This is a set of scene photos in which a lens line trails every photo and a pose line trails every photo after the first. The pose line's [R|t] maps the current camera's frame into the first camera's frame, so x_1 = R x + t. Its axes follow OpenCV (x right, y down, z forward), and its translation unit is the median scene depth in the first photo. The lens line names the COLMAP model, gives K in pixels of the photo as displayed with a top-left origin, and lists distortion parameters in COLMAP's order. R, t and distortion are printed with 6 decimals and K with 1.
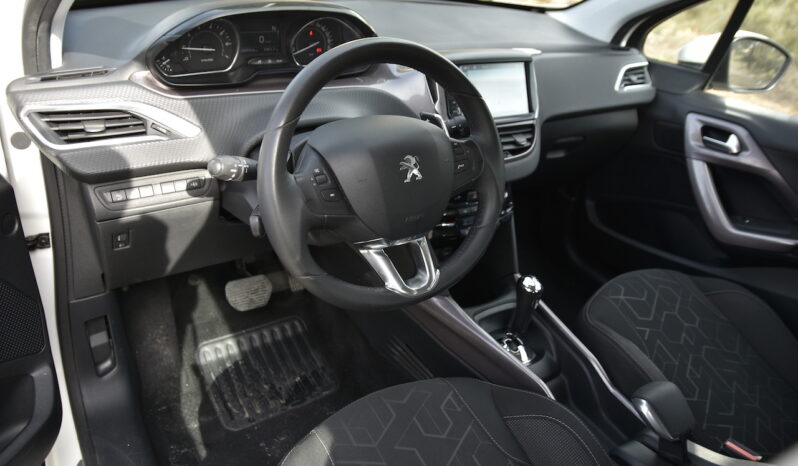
lens RADIAL K [[556.0, 0, 396.3], [0, 556.0, 231.6], [0, 0, 1]] dist [-0.102331, 0.001276]
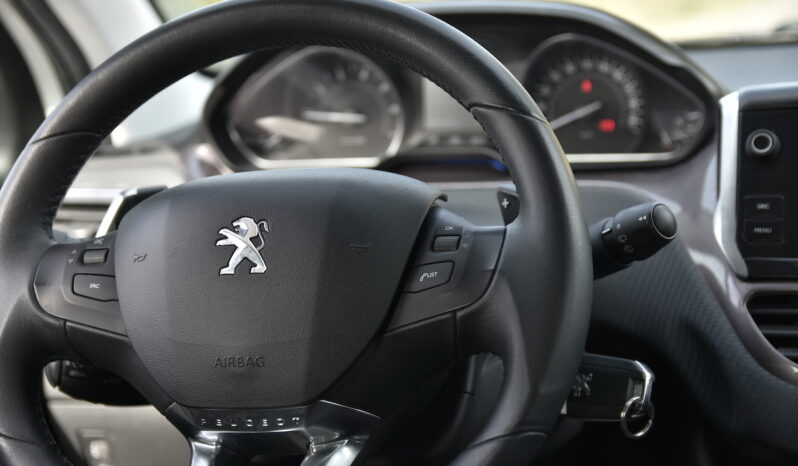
lens RADIAL K [[1474.9, 0, 396.6], [0, 1474.9, 235.6], [0, 0, 1]] dist [0.061311, 0.000000]
pose [[0.637820, -0.025413, -0.769766, 0.682713], [-0.284817, 0.920822, -0.266396, 0.105774], [0.715587, 0.389155, 0.580081, 0.276895]]
